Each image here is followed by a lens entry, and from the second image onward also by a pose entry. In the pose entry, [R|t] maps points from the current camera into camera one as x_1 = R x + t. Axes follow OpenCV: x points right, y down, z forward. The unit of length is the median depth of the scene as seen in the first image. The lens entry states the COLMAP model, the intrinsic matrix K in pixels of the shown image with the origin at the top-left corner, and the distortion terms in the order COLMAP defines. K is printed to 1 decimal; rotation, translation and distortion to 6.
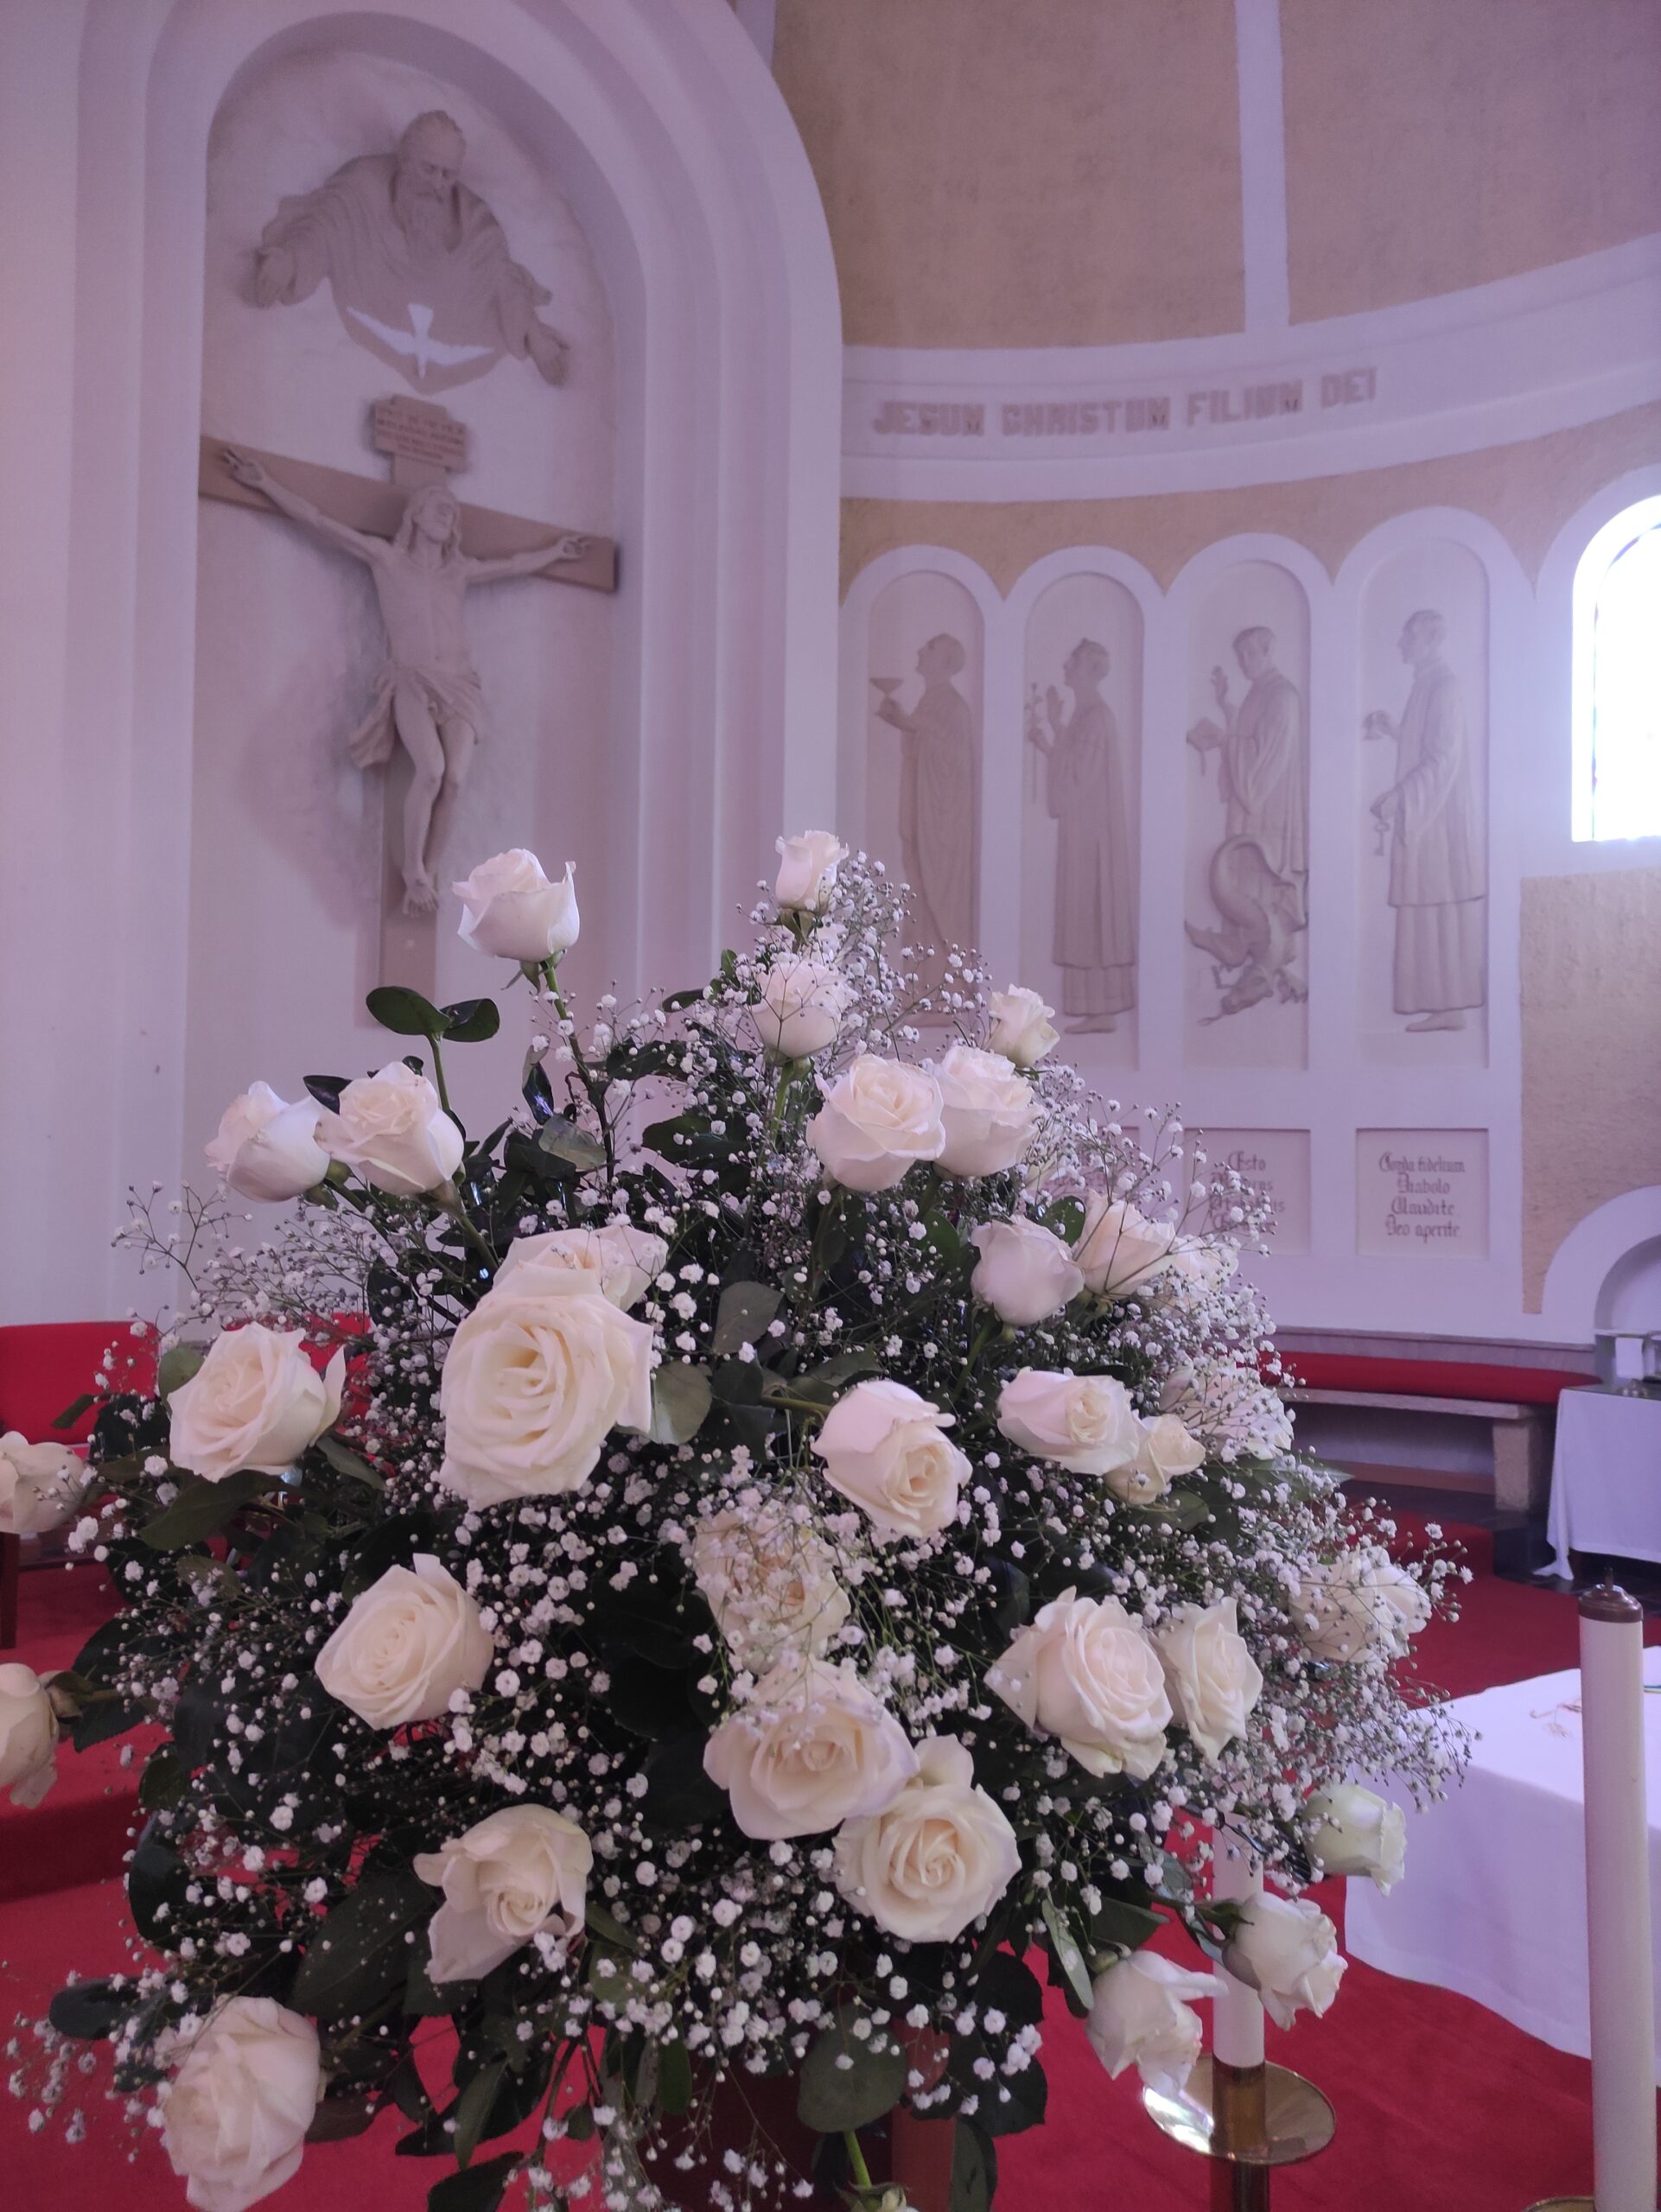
lens RADIAL K [[1635.4, 0, 826.3], [0, 1635.4, 1116.2], [0, 0, 1]] dist [0.033439, -0.008741]
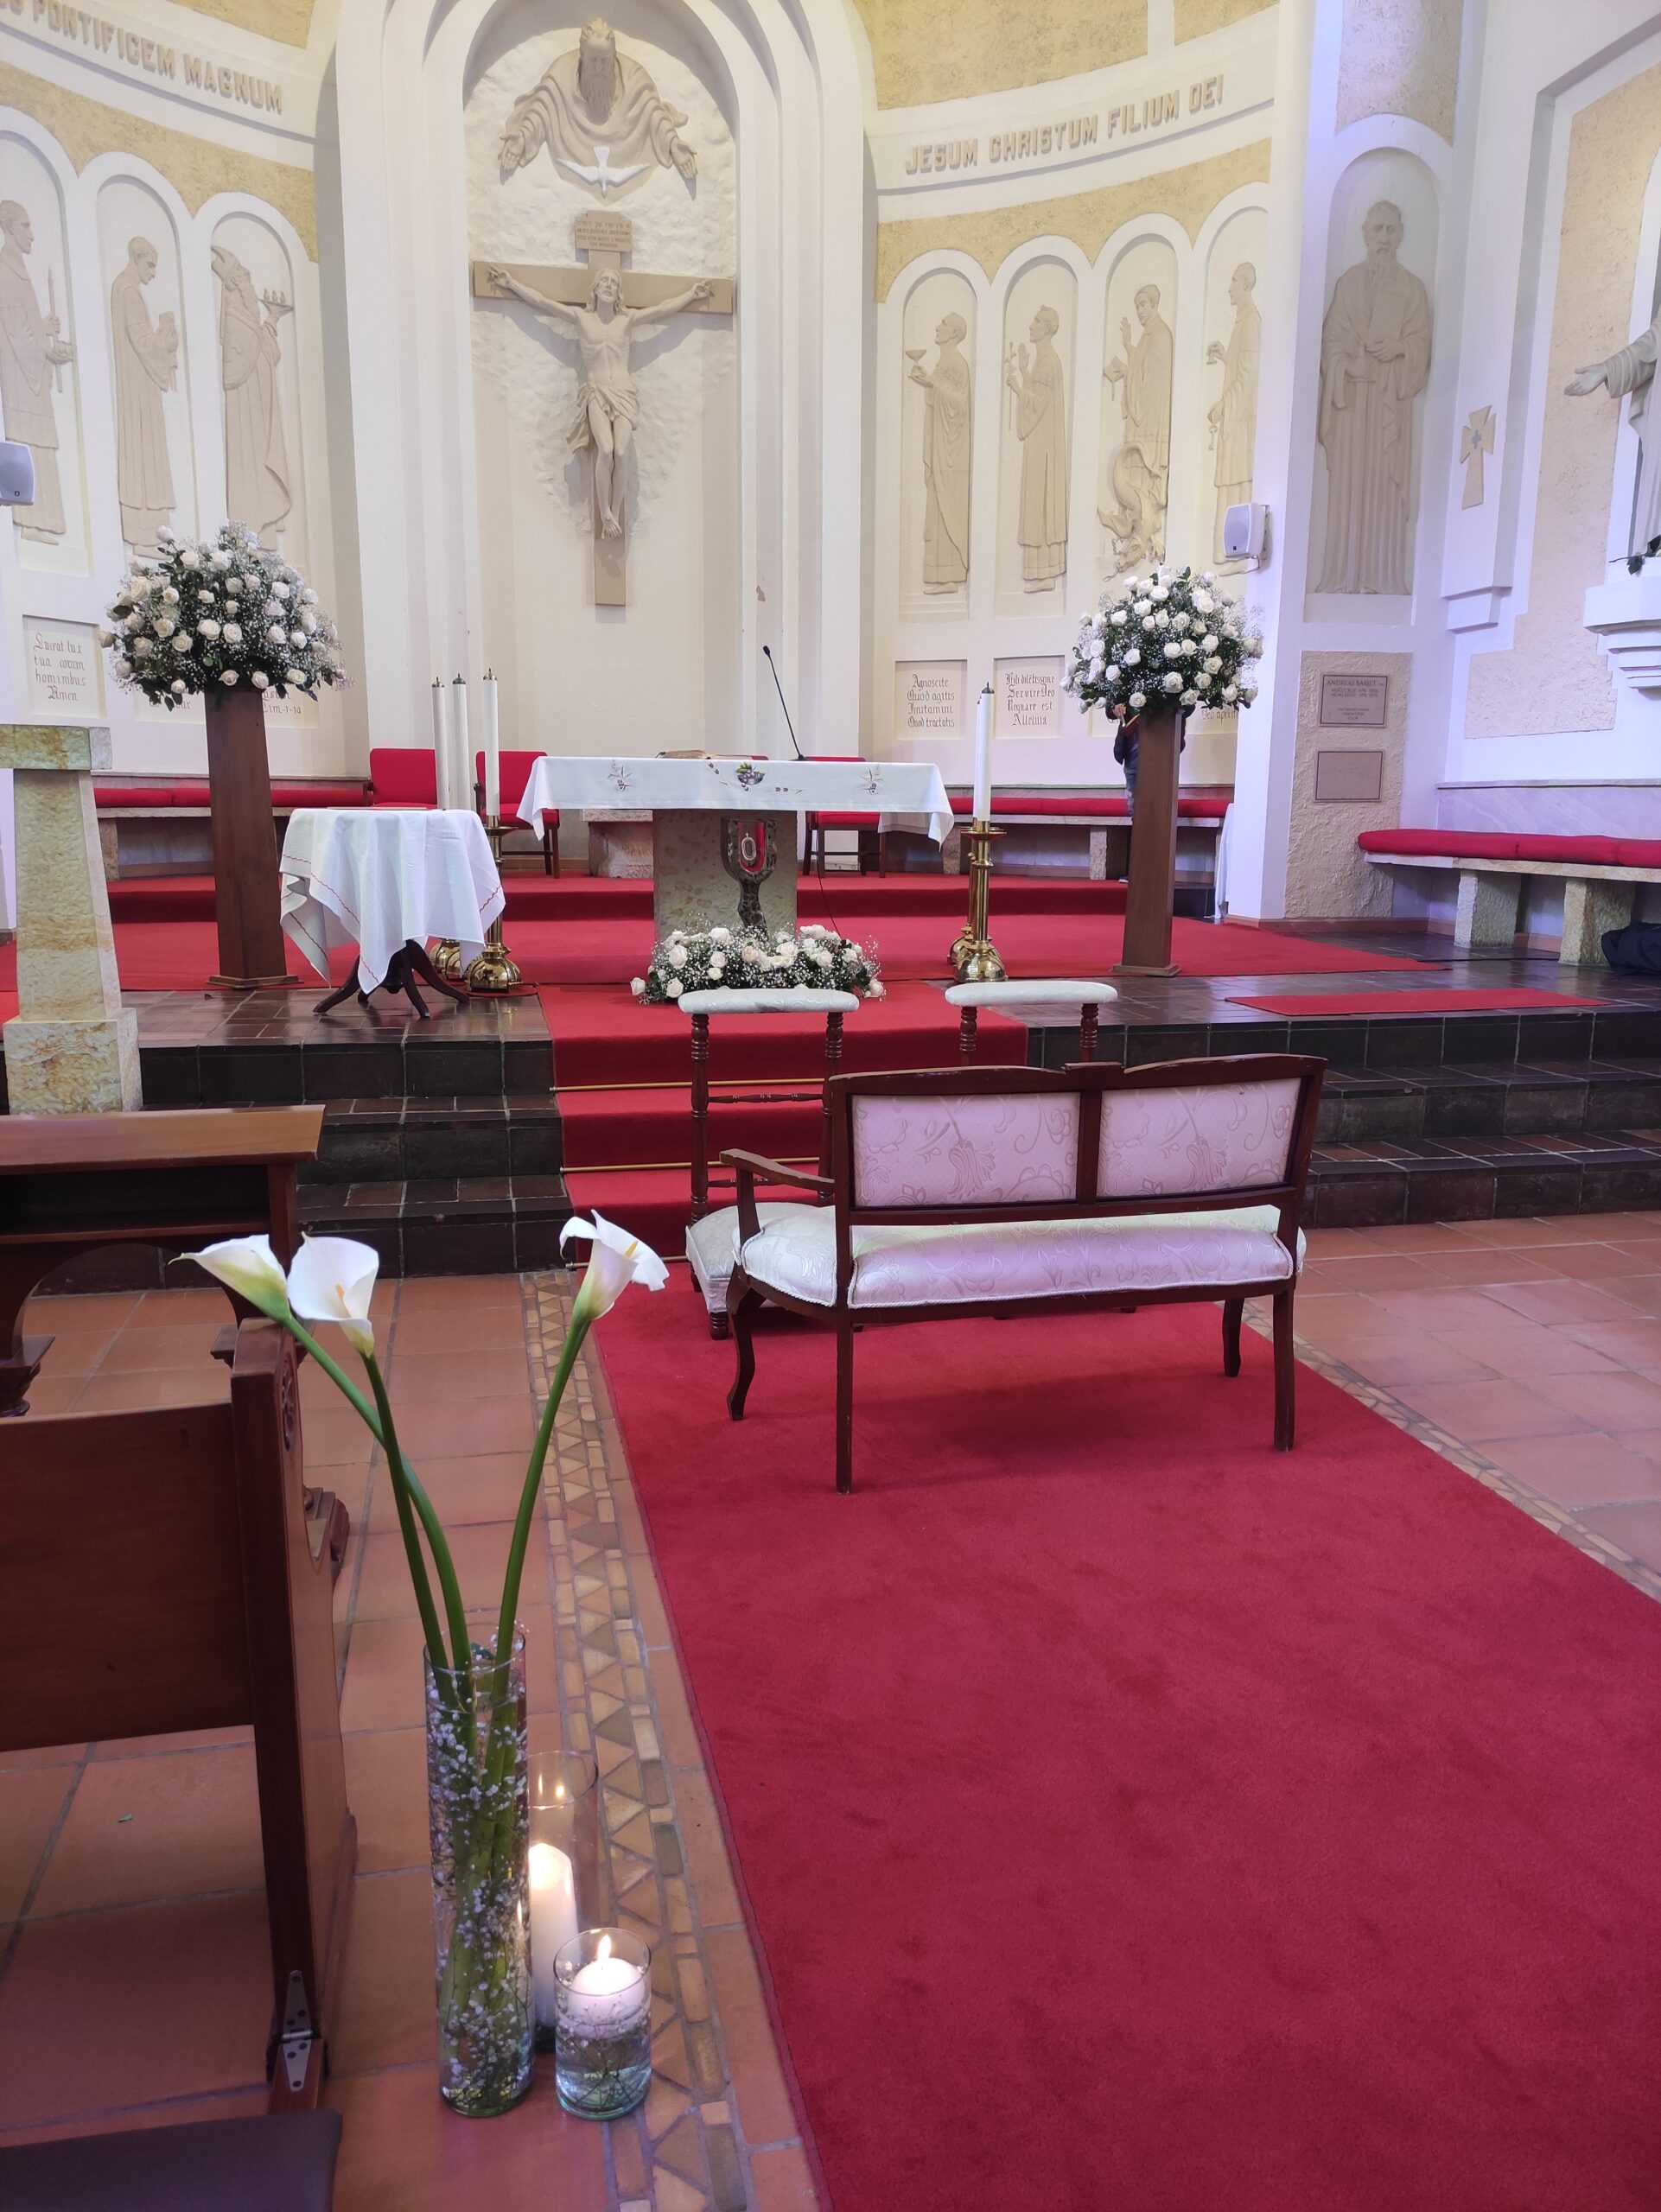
lens RADIAL K [[1635.4, 0, 834.4], [0, 1635.4, 1113.2], [0, 0, 1]] dist [0.033439, -0.008741]
pose [[0.928654, 0.059939, -0.366073, 0.601208], [0.020114, 0.977271, 0.211040, 0.101901], [0.370402, -0.203346, 0.906340, -0.573072]]
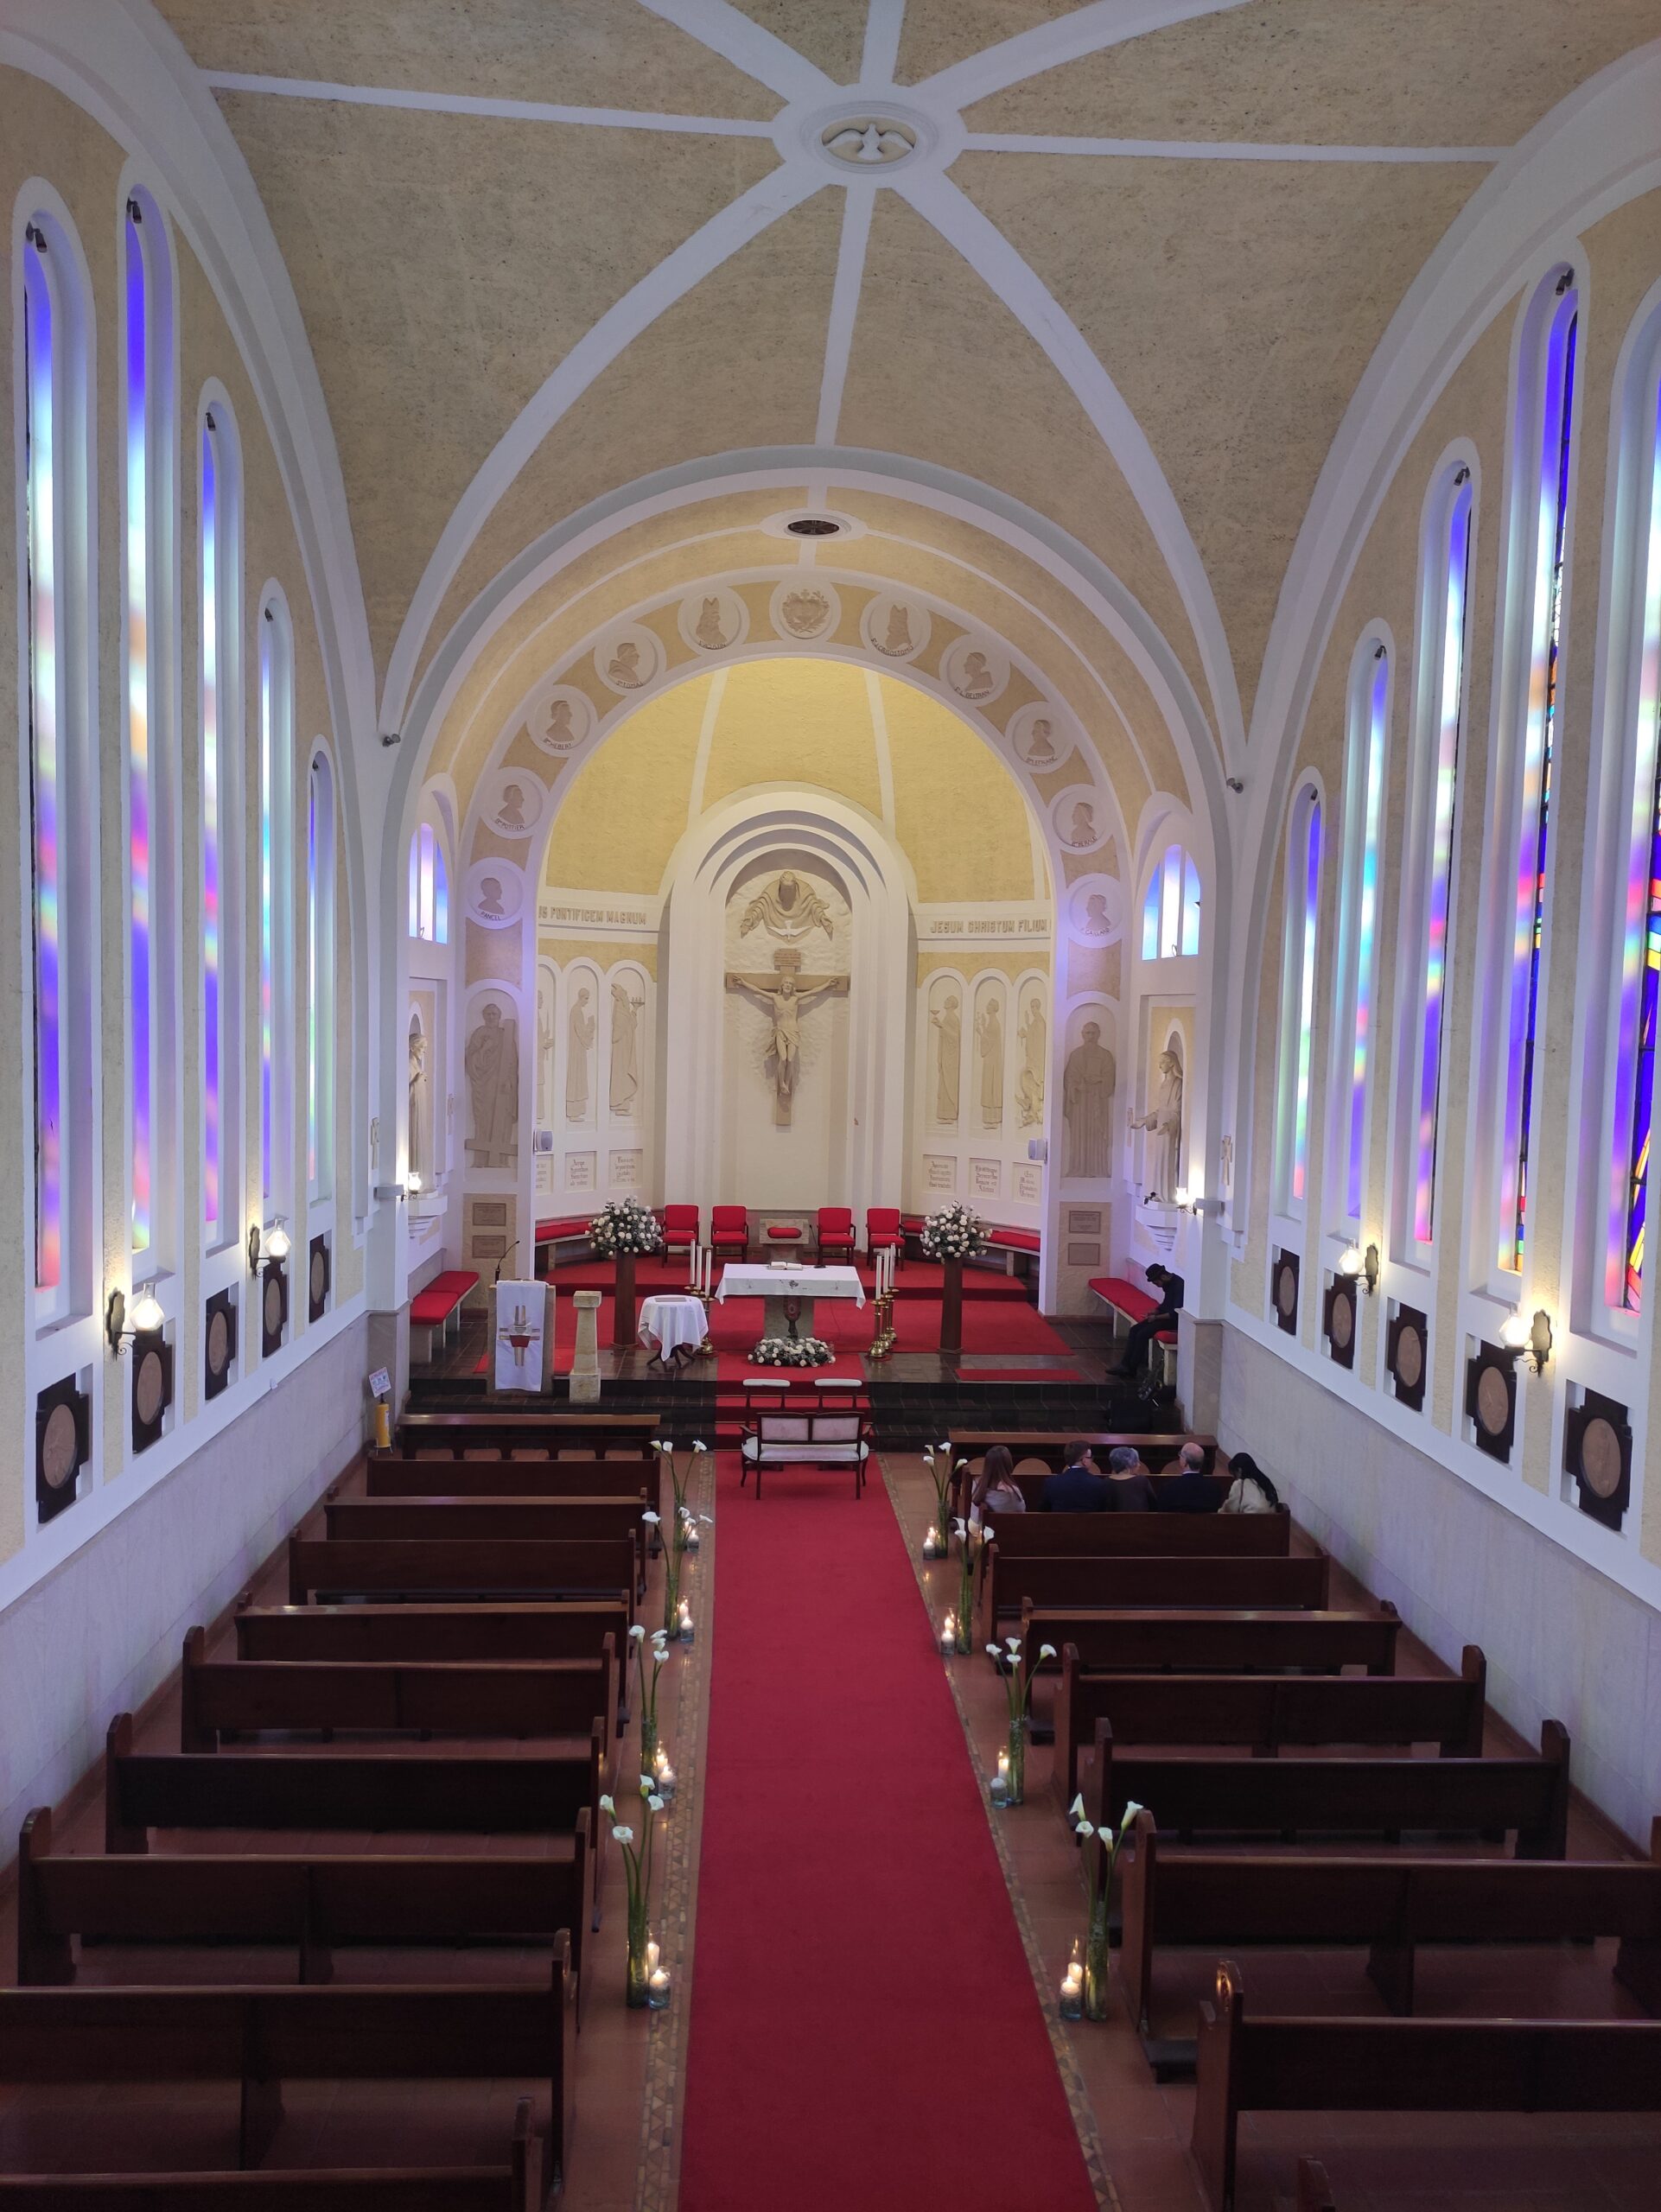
lens RADIAL K [[1635.4, 0, 836.8], [0, 1635.4, 1106.9], [0, 0, 1]] dist [0.033439, -0.008741]
pose [[0.859258, 0.036792, -0.510217, 1.557025], [0.006568, 0.996534, 0.082921, -0.366886], [0.511500, -0.074602, 0.856039, -1.862790]]
